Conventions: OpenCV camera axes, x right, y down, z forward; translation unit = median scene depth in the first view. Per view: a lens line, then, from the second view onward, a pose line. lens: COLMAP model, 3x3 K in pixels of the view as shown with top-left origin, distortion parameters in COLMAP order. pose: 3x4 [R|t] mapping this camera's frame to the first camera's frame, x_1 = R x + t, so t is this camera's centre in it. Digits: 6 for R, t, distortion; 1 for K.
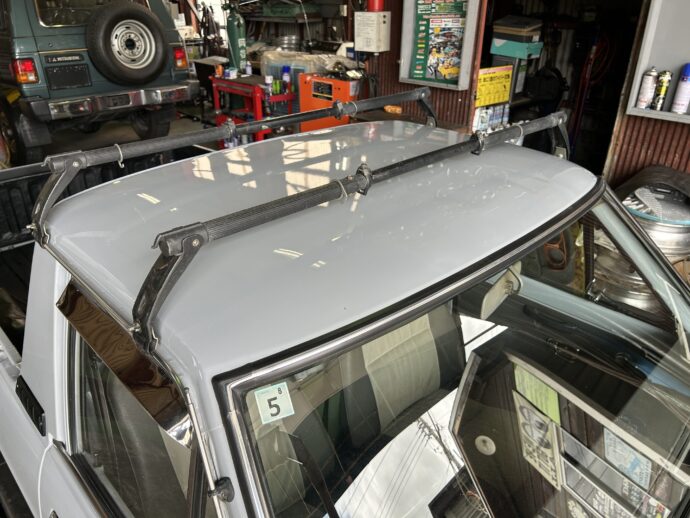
lens RADIAL K [[519.4, 0, 339.9], [0, 519.4, 259.8], [0, 0, 1]] dist [0.050256, -0.056045]
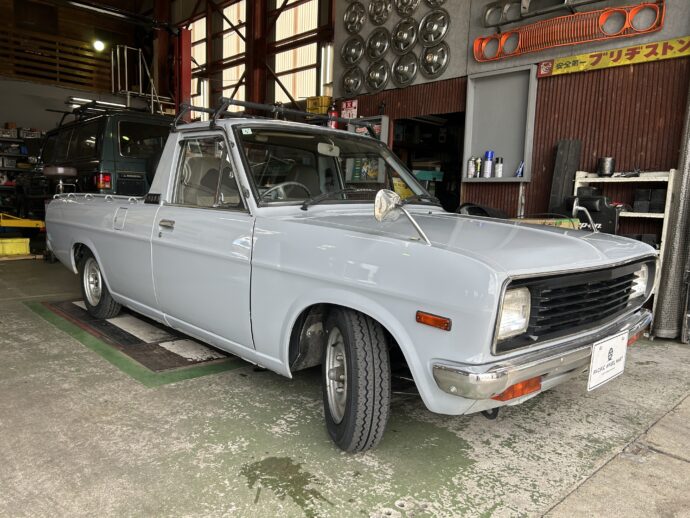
lens RADIAL K [[519.4, 0, 339.2], [0, 519.4, 263.1], [0, 0, 1]] dist [0.050256, -0.056045]
pose [[0.999480, 0.031963, -0.004190, 0.111812], [-0.031413, 0.936499, -0.349261, 0.466135], [-0.007239, 0.349211, 0.937016, -0.421978]]
